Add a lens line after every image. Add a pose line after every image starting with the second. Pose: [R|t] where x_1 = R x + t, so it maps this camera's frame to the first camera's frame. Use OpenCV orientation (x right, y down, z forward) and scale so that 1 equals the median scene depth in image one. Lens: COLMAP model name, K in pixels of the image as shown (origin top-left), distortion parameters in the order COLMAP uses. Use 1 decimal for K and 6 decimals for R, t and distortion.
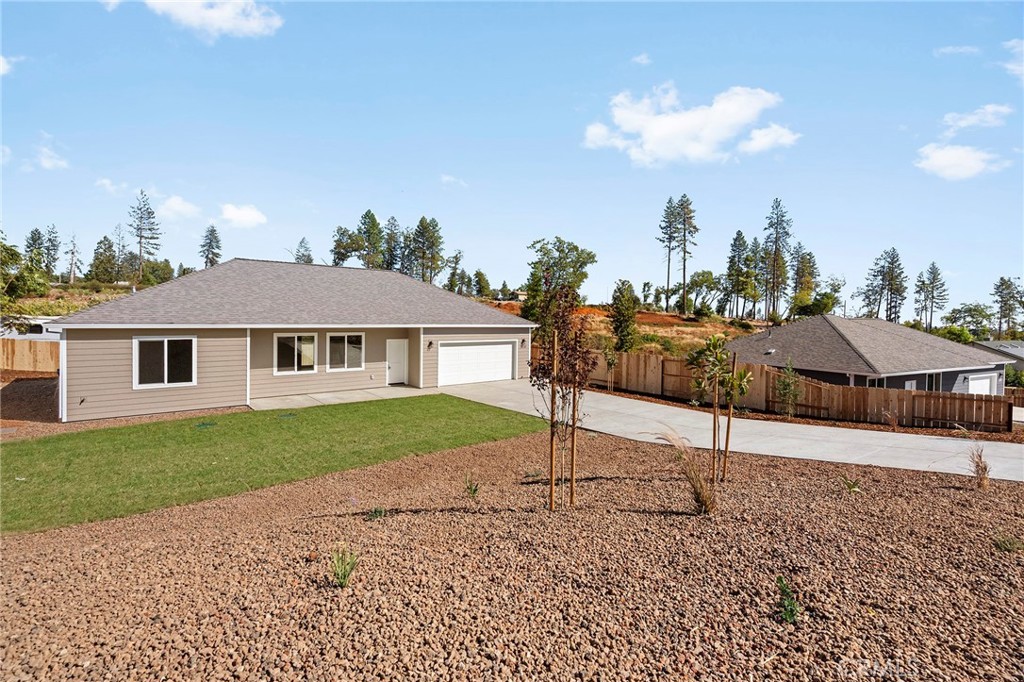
lens RADIAL K [[470.4, 0, 508.7], [0, 470.4, 335.2], [0, 0, 1]] dist [-0.009568, 0.004186]
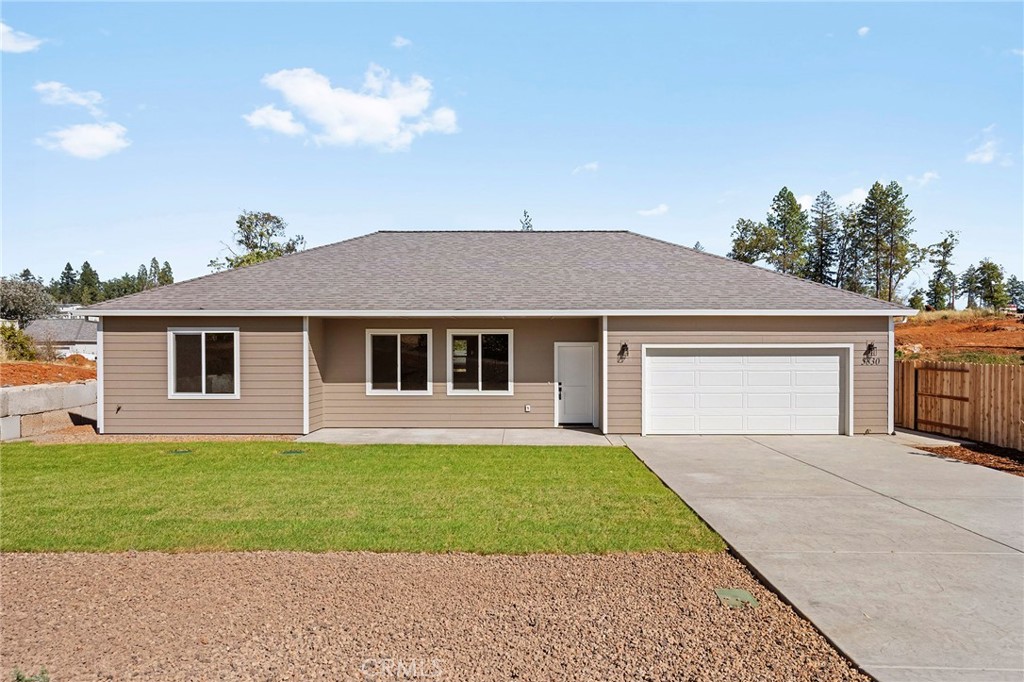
lens RADIAL K [[659.1, 0, 525.9], [0, 659.1, 370.2], [0, 0, 1]] dist [0.002610, 0.001032]
pose [[0.757569, 0.001499, -0.652754, 0.222363], [-0.012838, 0.999838, -0.012603, 0.052632], [0.652629, 0.017927, 0.757465, 0.395050]]
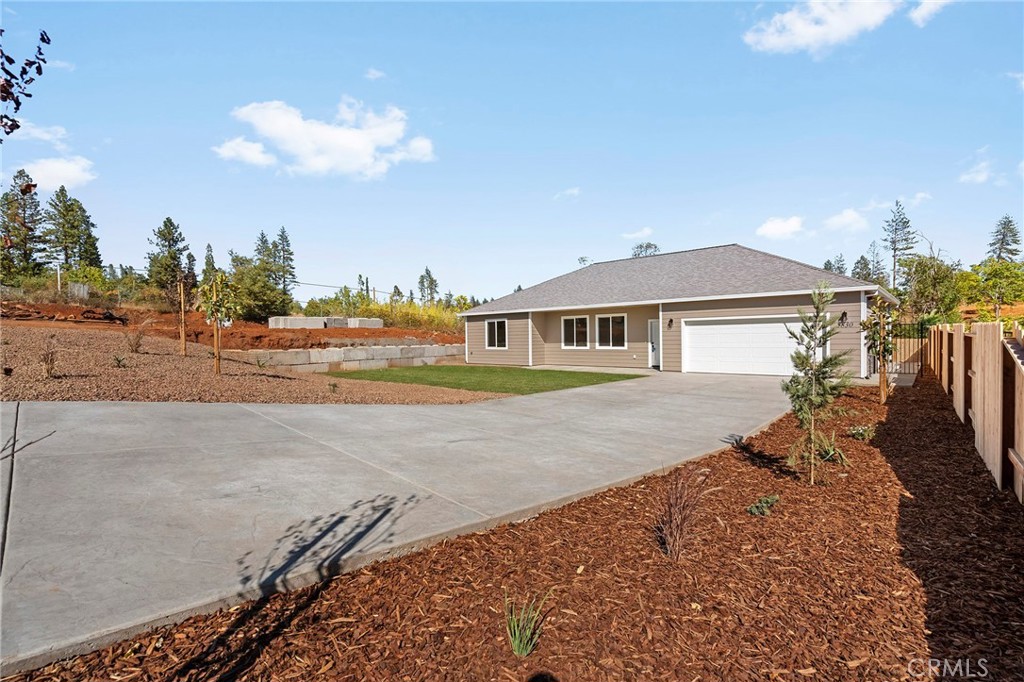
lens RADIAL K [[470.4, 0, 505.2], [0, 470.4, 344.1], [0, 0, 1]] dist [-0.009568, 0.004186]
pose [[0.111311, -0.003569, -0.993779, 0.680337], [-0.020476, 0.999773, -0.005884, 0.072545], [0.993575, 0.021004, 0.111212, 0.603406]]
